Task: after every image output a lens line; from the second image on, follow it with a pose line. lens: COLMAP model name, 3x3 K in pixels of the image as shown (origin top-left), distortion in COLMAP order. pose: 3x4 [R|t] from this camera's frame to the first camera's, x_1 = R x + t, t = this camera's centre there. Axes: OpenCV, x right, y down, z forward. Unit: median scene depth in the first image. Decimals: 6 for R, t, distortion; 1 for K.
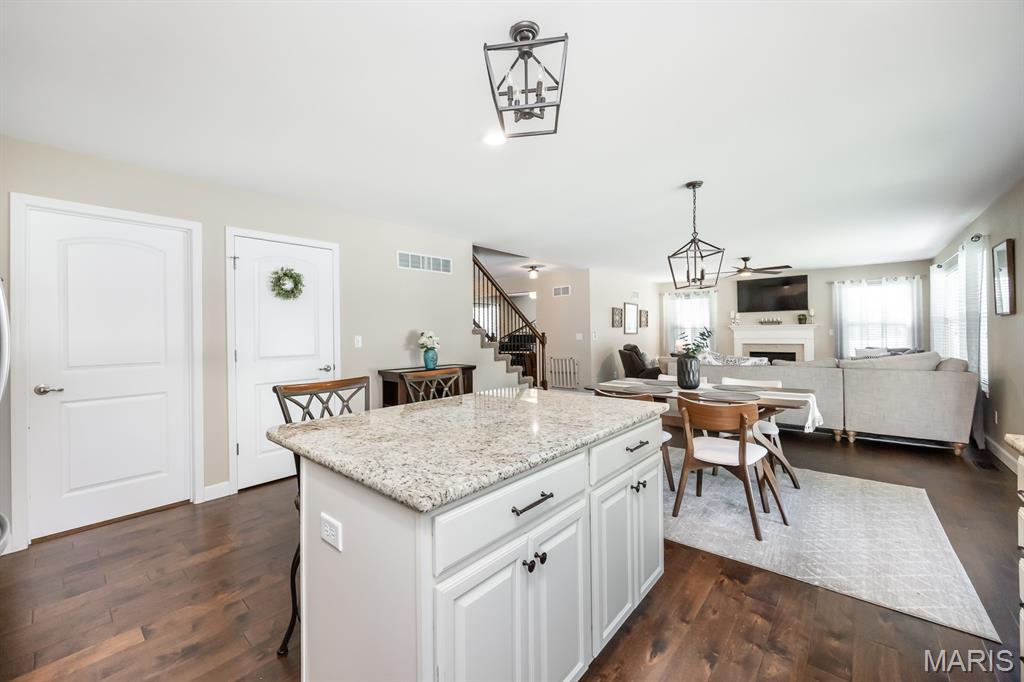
lens RADIAL K [[399.1, 0, 507.8], [0, 399.1, 332.8], [0, 0, 1]] dist [-0.001428, 0.000330]
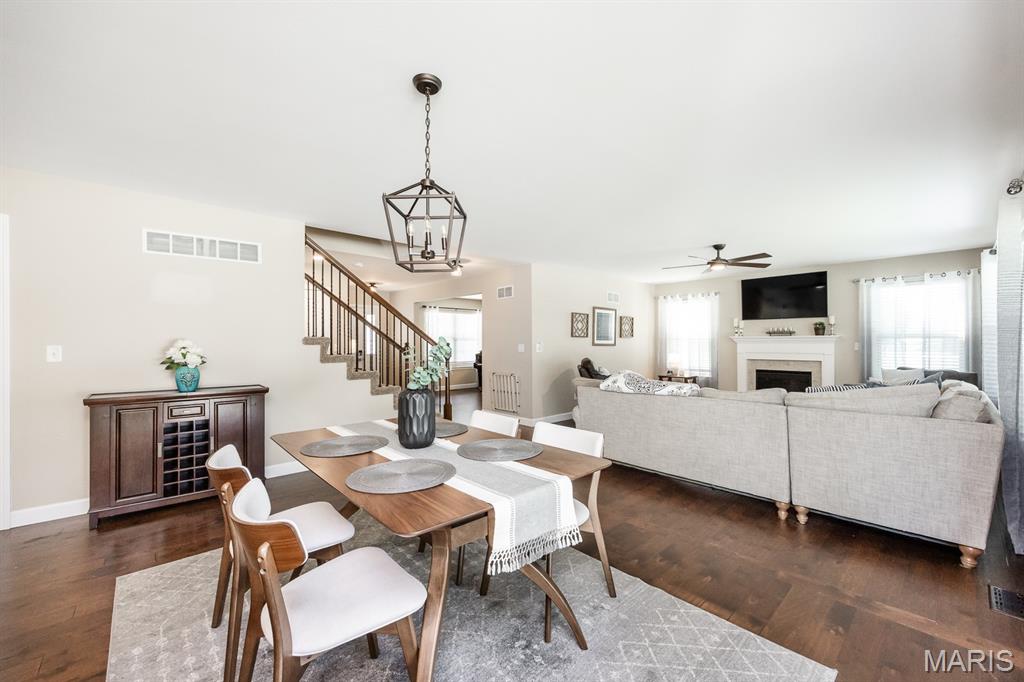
lens RADIAL K [[414.9, 0, 518.5], [0, 414.9, 342.6], [0, 0, 1]] dist [-0.003513, 0.000674]
pose [[0.995962, 0.010078, -0.089206, 0.258434], [-0.009907, 0.999948, 0.002361, -0.003934], [0.089225, -0.001468, 0.996010, 0.170199]]
